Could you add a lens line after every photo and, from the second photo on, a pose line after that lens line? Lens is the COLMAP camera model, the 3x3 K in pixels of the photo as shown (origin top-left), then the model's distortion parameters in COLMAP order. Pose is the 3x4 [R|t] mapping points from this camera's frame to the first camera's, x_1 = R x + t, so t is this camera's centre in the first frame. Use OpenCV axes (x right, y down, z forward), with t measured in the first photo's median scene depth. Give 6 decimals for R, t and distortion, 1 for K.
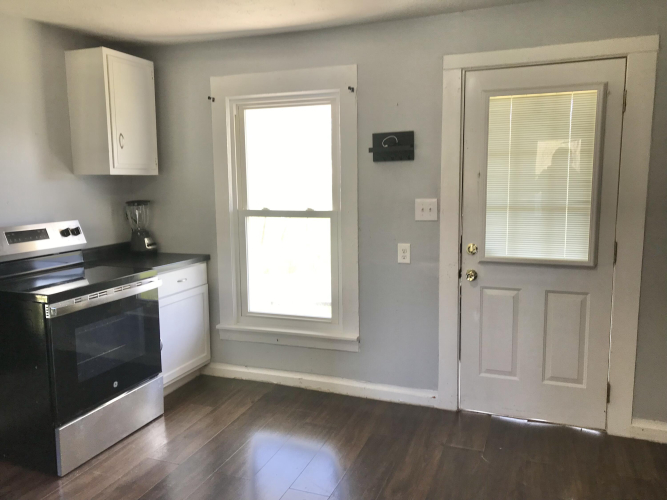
lens RADIAL K [[544.3, 0, 331.0], [0, 544.3, 246.3], [0, 0, 1]] dist [0.032367, -0.025612]
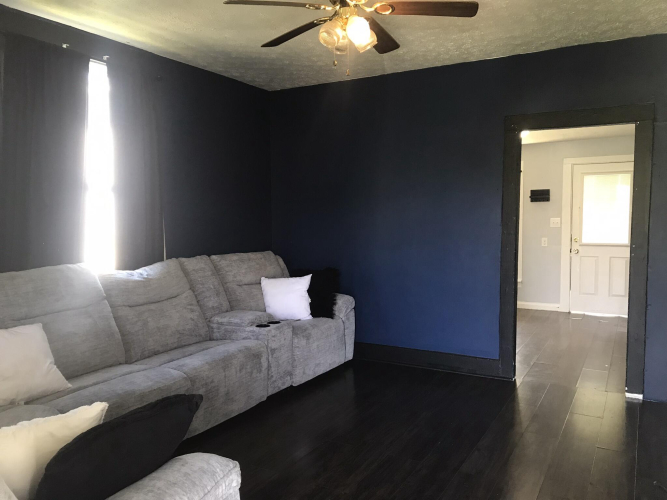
lens RADIAL K [[544.3, 0, 330.3], [0, 544.3, 252.4], [0, 0, 1]] dist [0.032367, -0.025612]
pose [[0.986054, 0.016878, -0.165565, -0.386394], [-0.025144, 0.998533, -0.047957, 0.195964], [0.164513, 0.051451, 0.985032, -1.460112]]
